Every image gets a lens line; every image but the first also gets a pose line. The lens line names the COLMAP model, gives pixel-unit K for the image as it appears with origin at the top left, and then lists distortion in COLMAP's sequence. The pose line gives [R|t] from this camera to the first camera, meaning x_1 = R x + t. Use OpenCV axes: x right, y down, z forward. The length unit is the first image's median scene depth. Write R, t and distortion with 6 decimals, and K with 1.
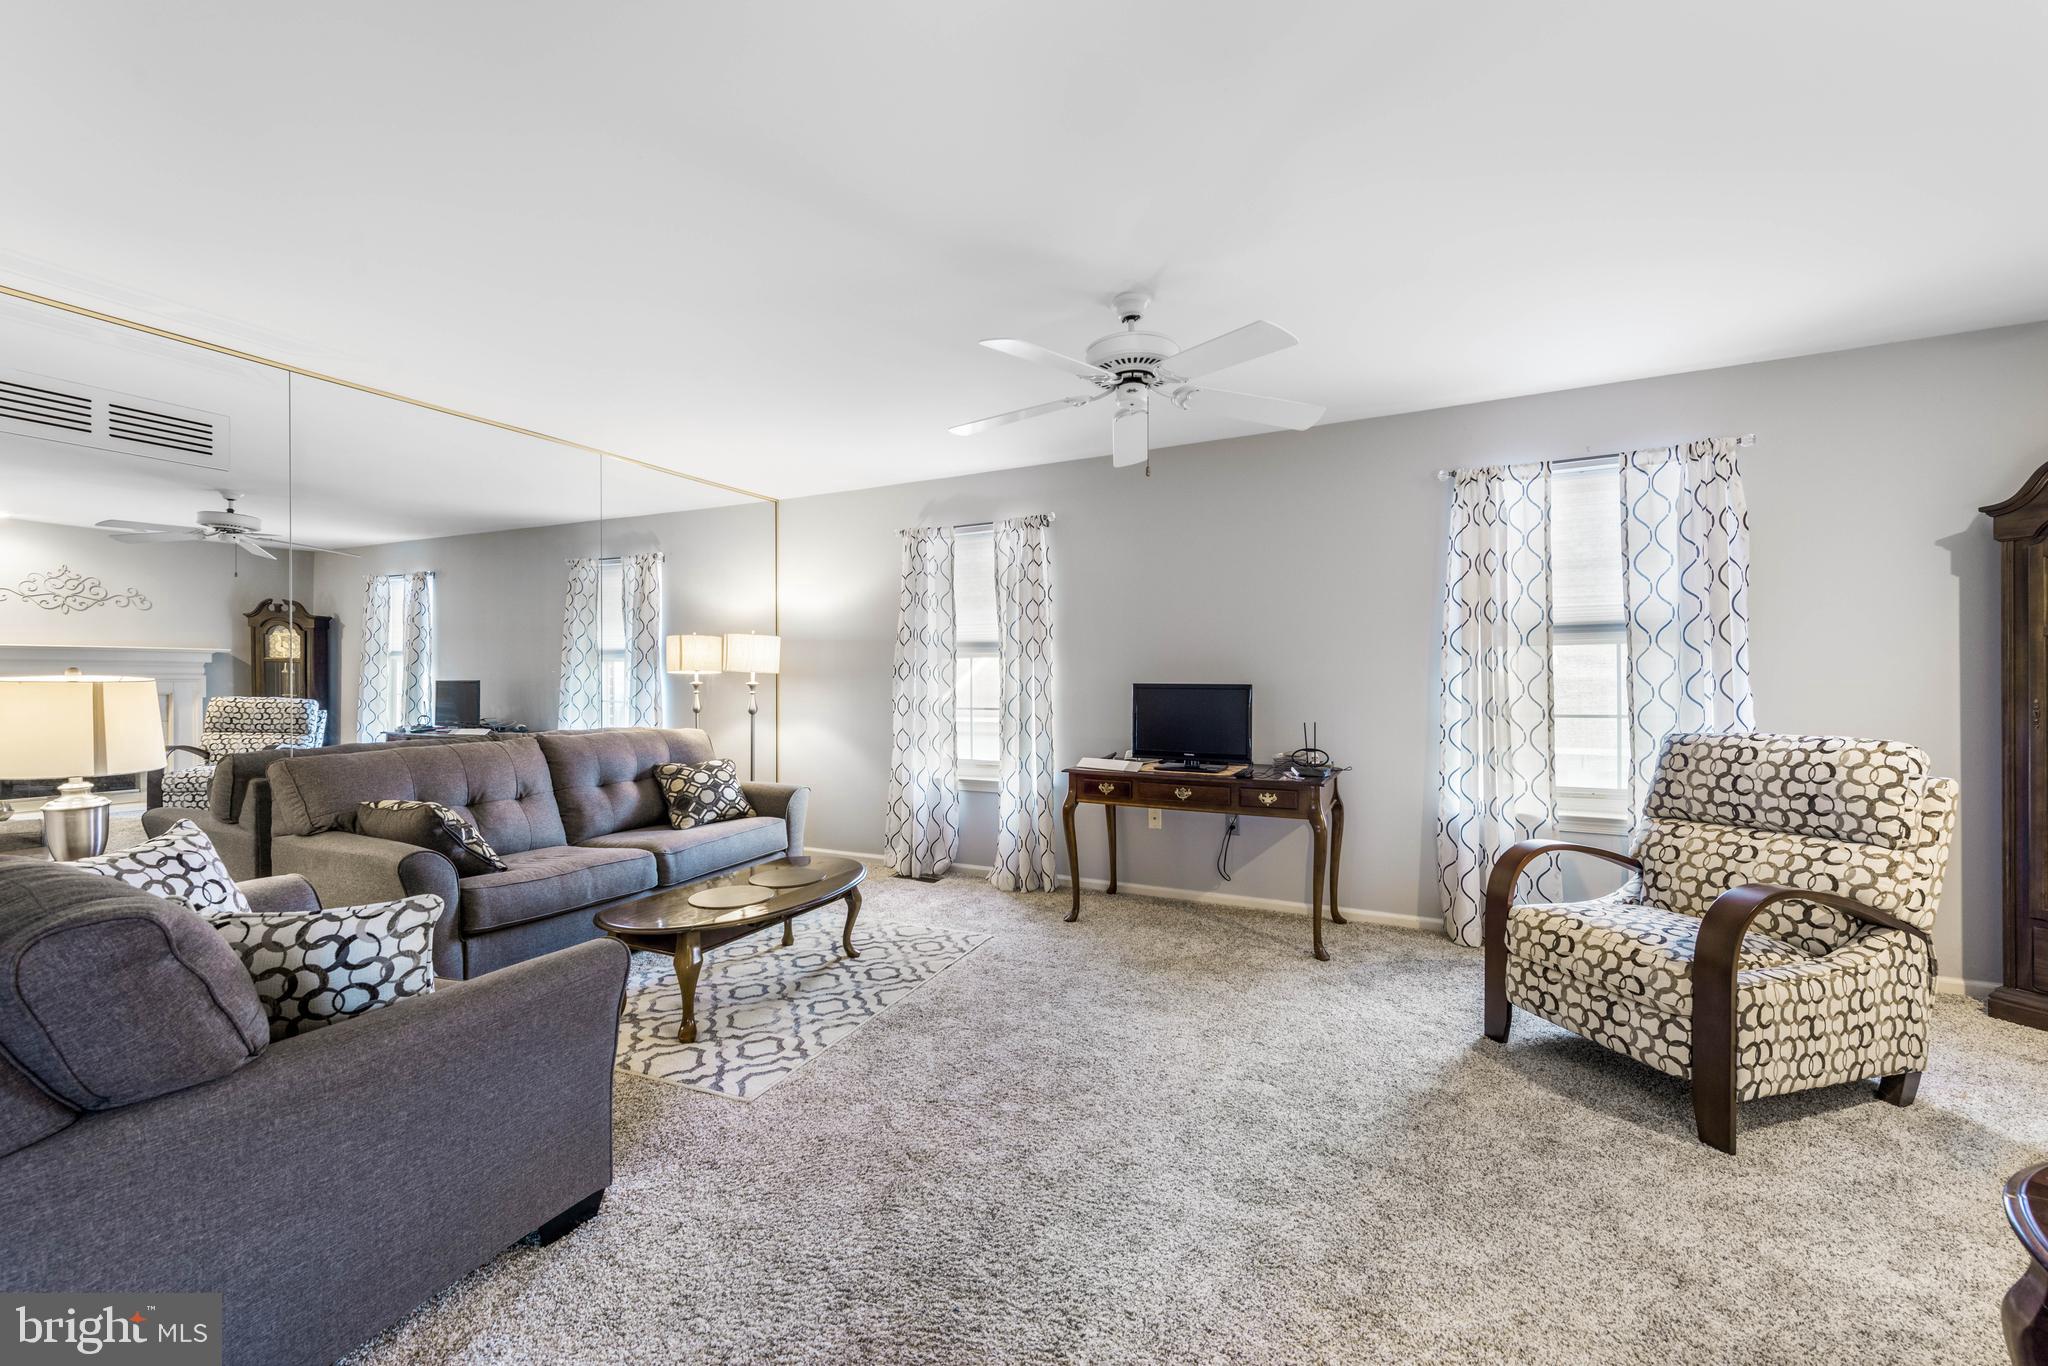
lens RADIAL K [[804.1, 0, 1022.1], [0, 804.1, 676.4], [0, 0, 1]] dist [0.017182, -0.005853]
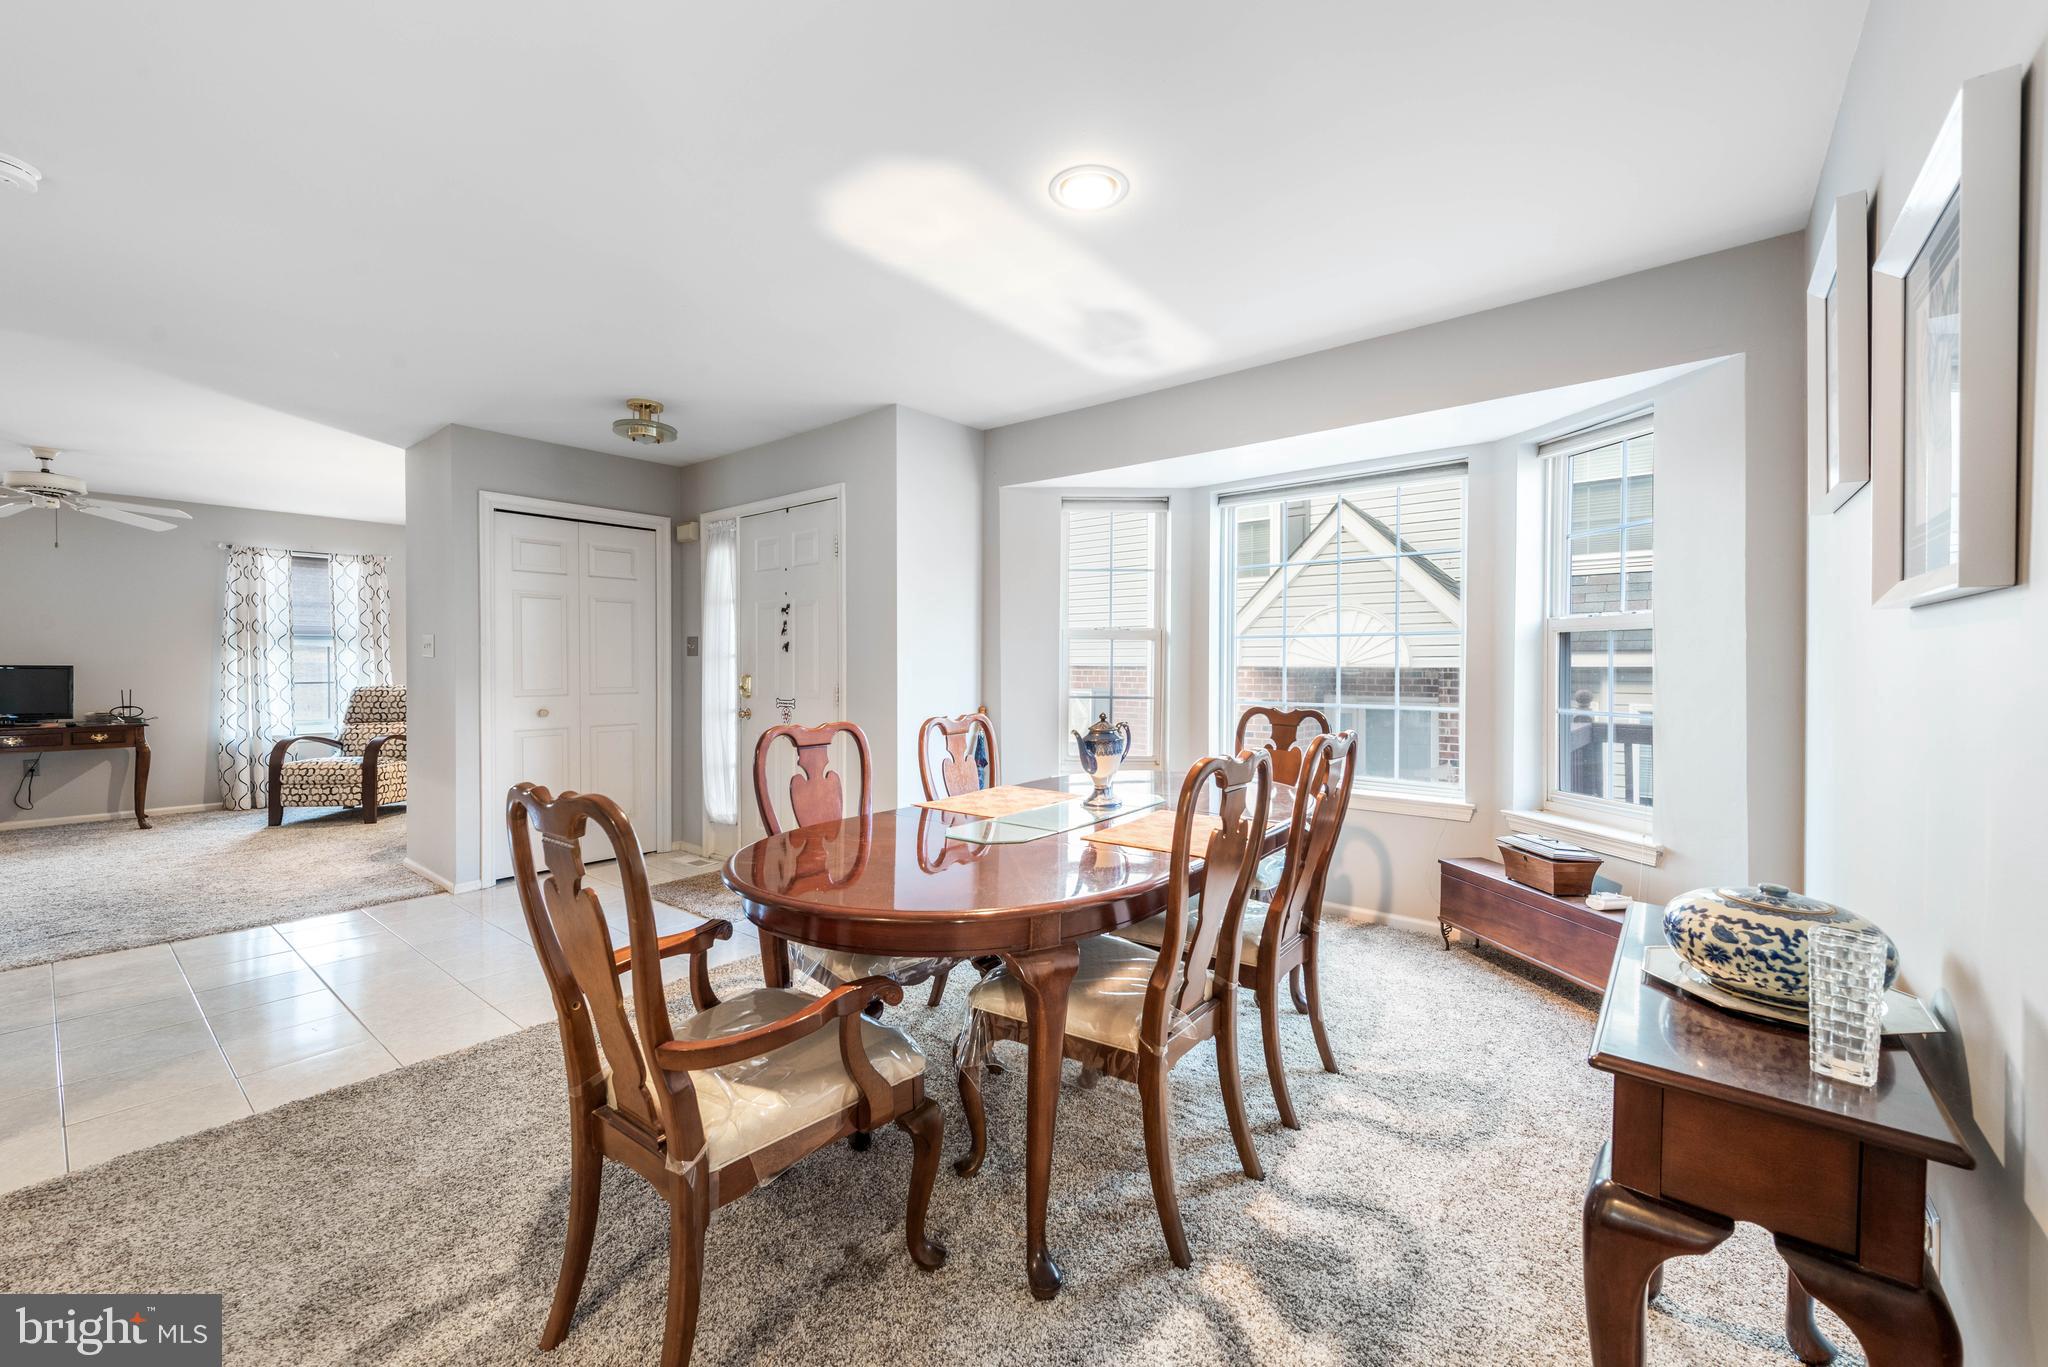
lens RADIAL K [[804.1, 0, 1022.1], [0, 804.1, 676.9], [0, 0, 1]] dist [0.017182, -0.005853]
pose [[0.207333, -0.008611, 0.978233, -0.946740], [-0.006296, 0.999929, 0.010137, 0.004804], [-0.978250, -0.008260, 0.207264, -1.187505]]
